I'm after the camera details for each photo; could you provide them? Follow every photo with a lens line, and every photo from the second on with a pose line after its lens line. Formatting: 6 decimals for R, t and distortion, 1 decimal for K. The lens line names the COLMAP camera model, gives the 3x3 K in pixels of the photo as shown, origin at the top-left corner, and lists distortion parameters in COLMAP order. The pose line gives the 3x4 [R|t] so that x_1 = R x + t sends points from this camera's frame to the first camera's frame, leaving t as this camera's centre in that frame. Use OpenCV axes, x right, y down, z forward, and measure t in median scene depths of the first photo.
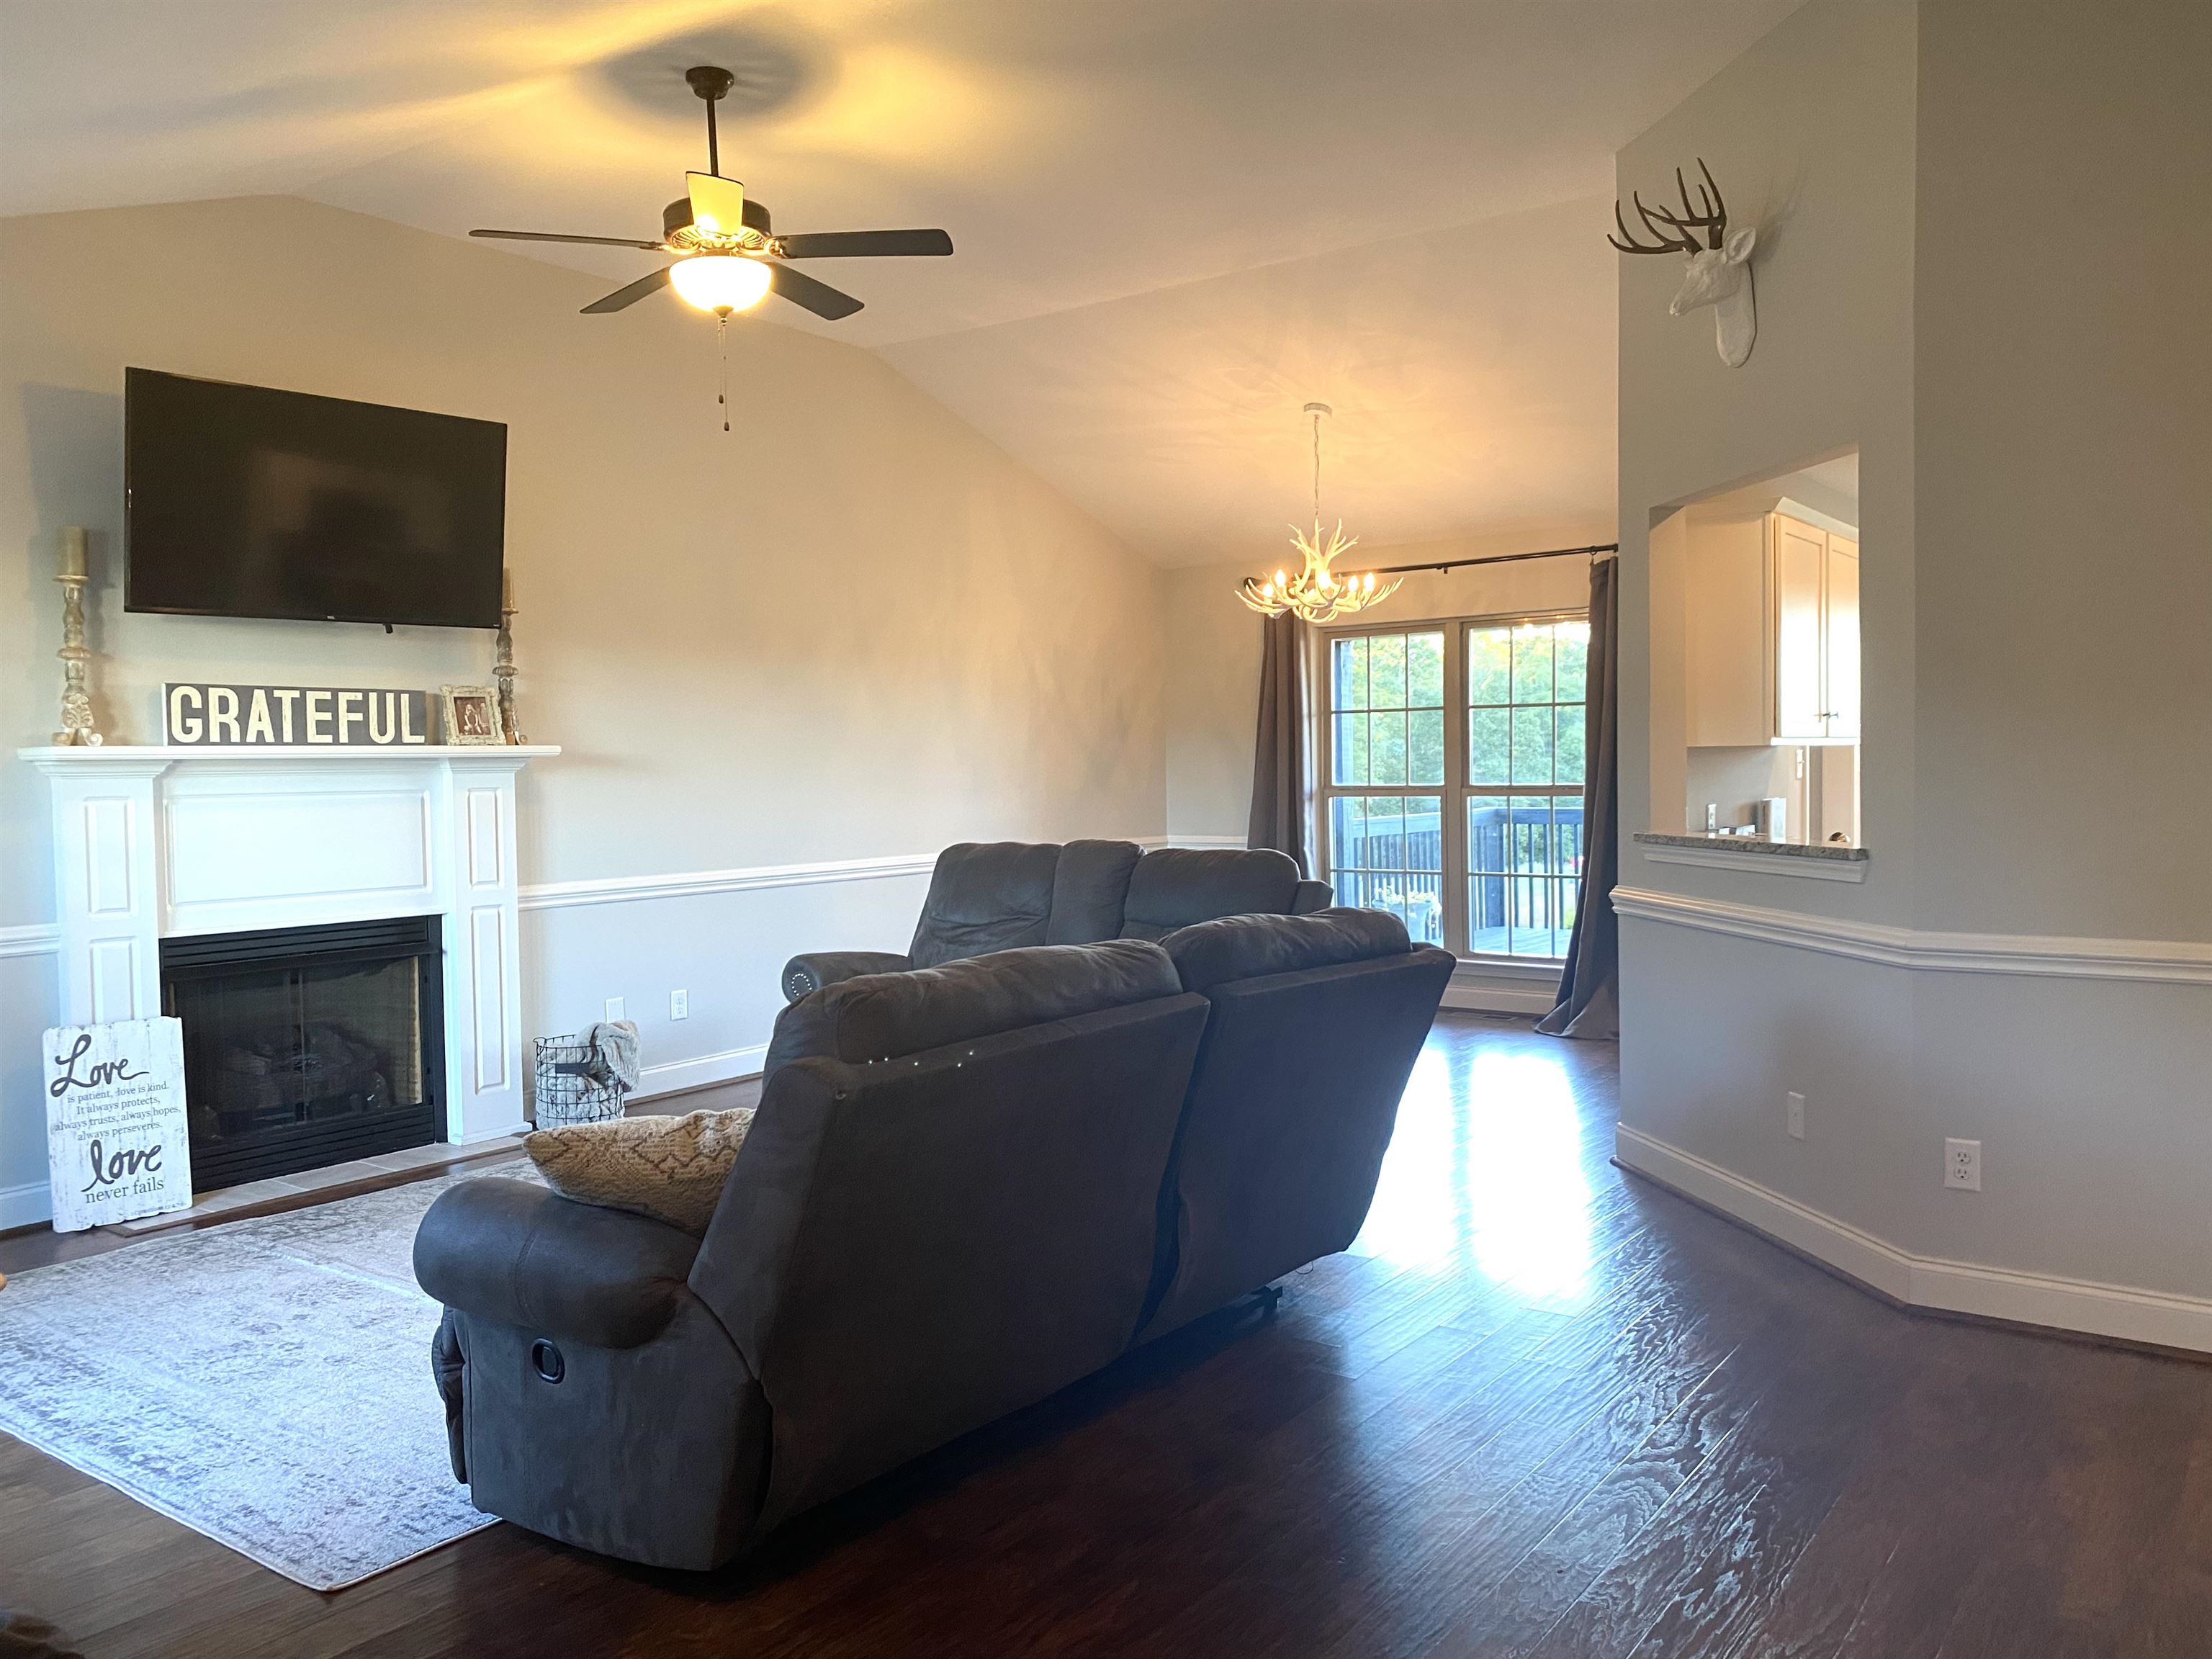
lens RADIAL K [[1663.9, 0, 1106.0], [0, 1663.9, 829.5], [0, 0, 1]] dist [0.122443, -0.252594]
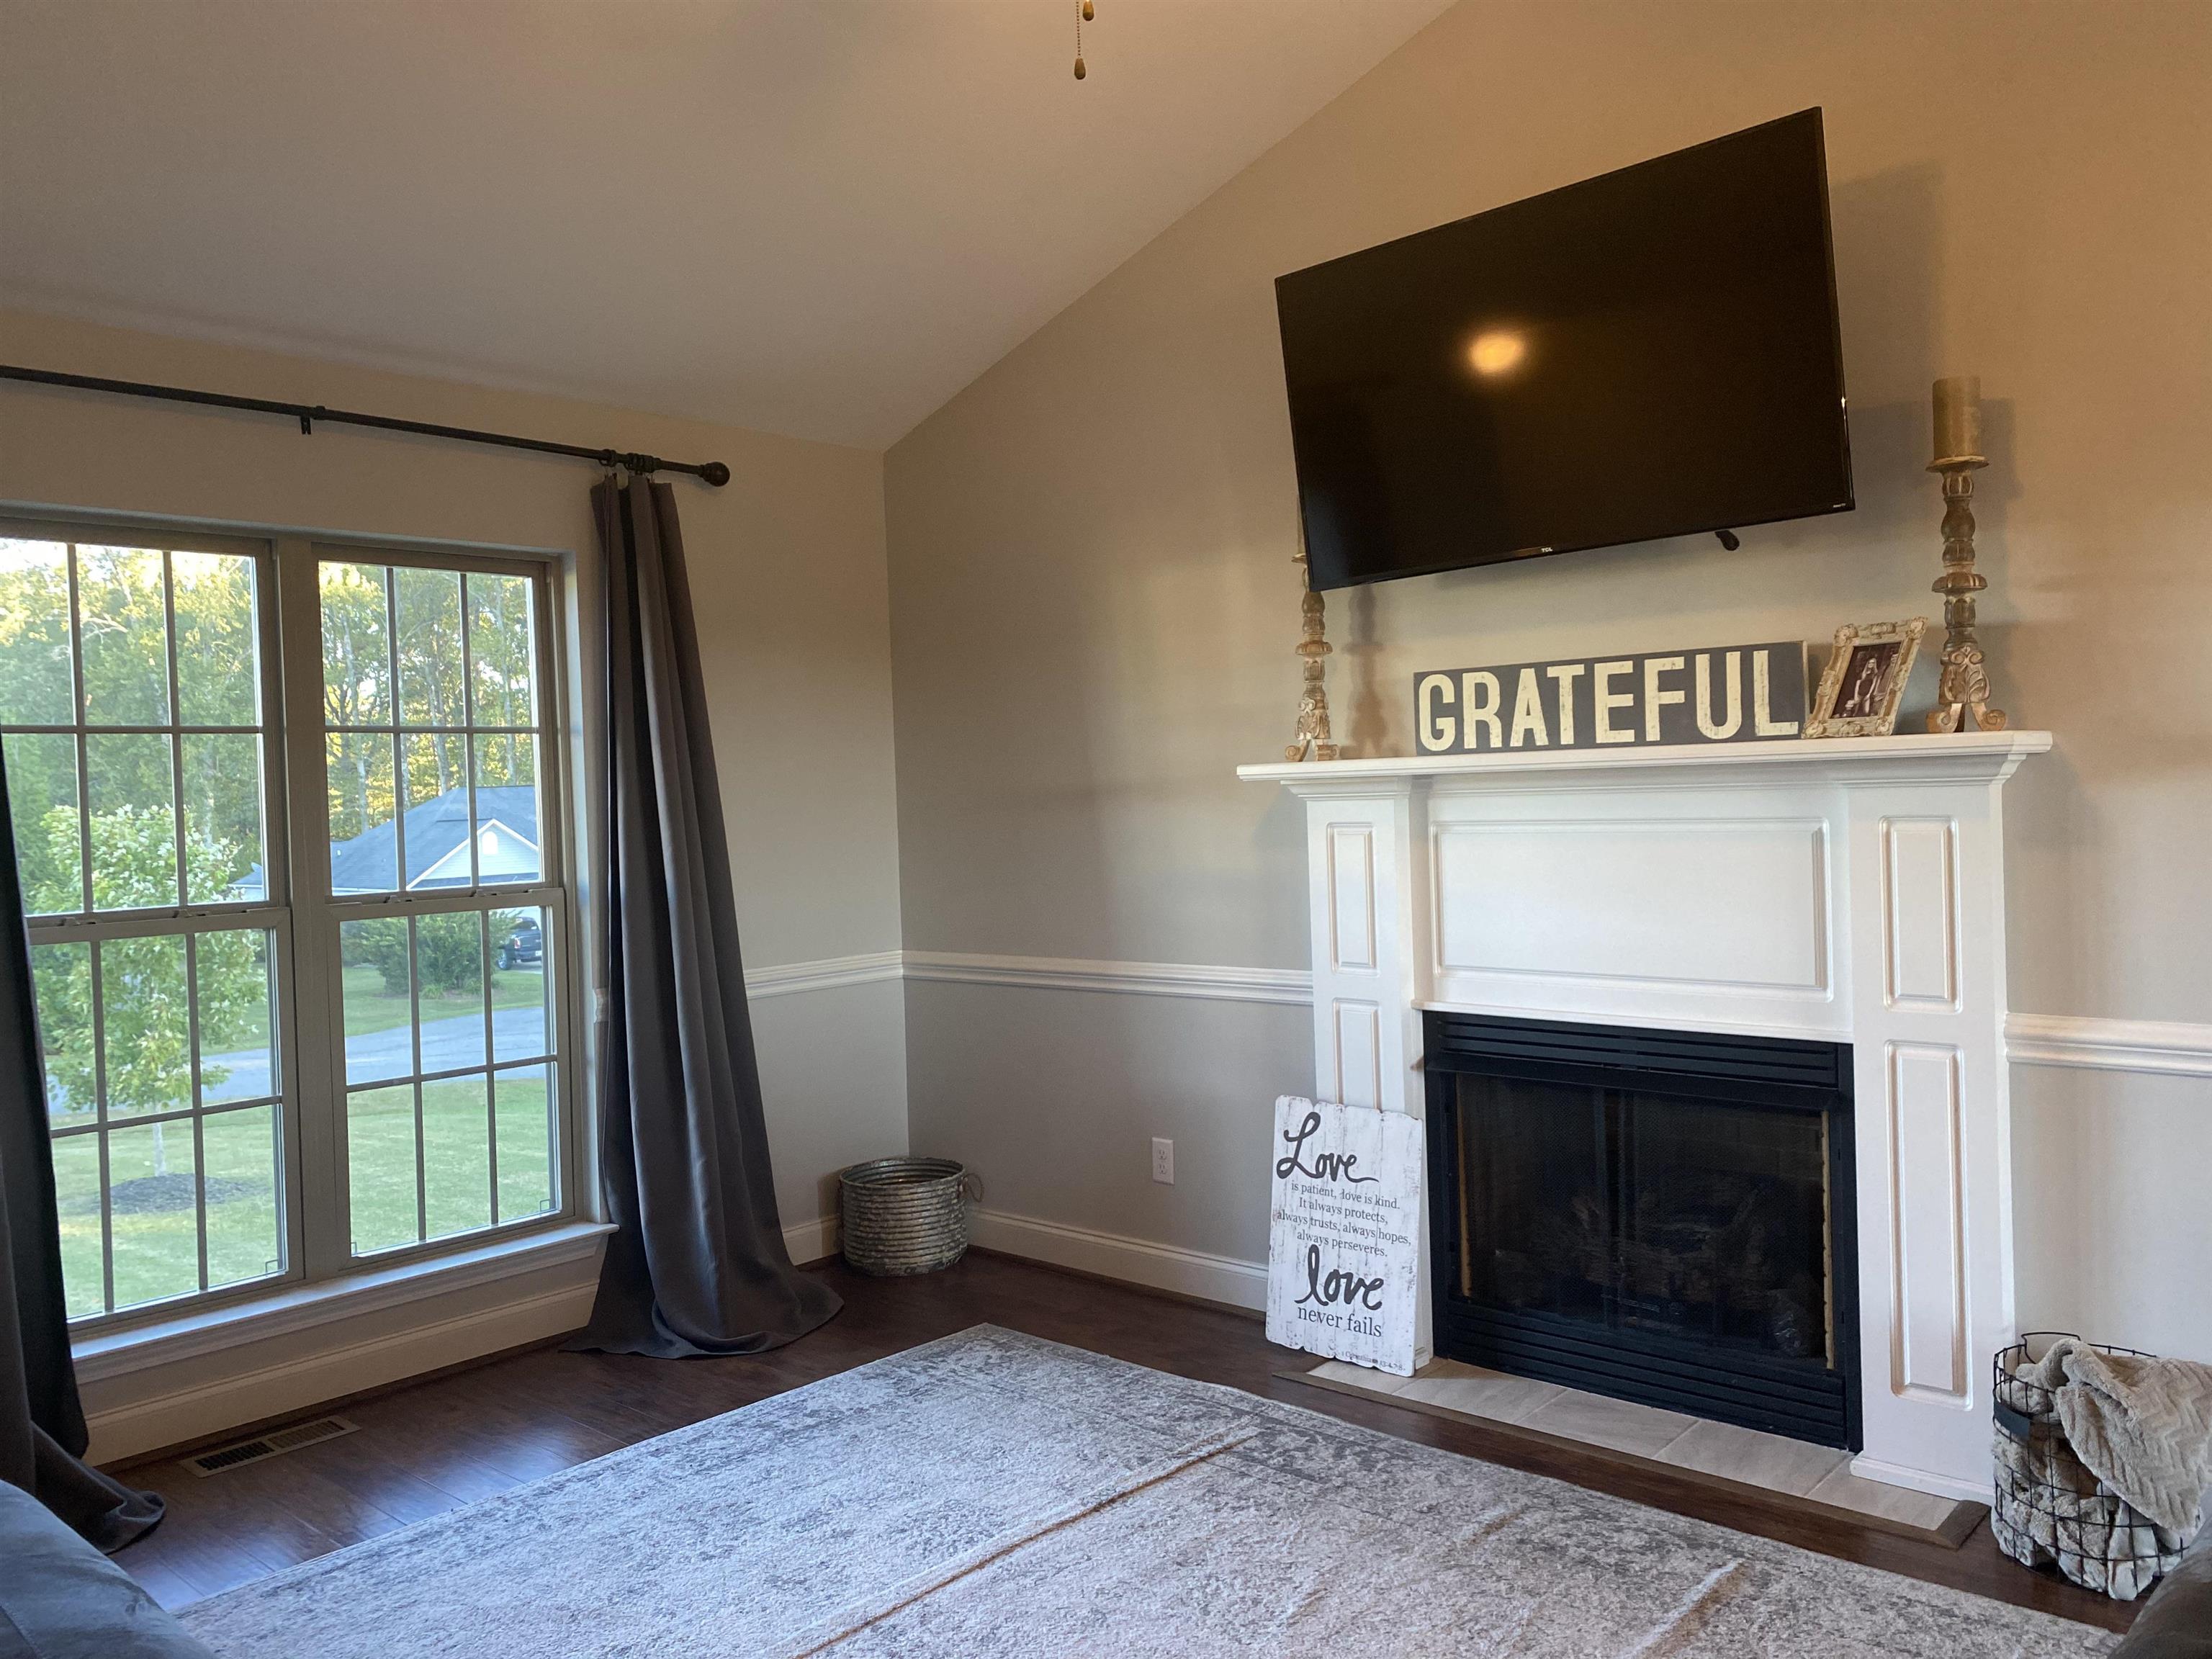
lens RADIAL K [[1663.9, 0, 1106.0], [0, 1663.9, 829.5], [0, 0, 1]] dist [0.122443, -0.252594]
pose [[-0.099588, 0.040777, -0.994193, 0.194520], [-0.007332, 0.999103, 0.041713, -0.046064], [0.995002, 0.011443, -0.099200, 0.918788]]
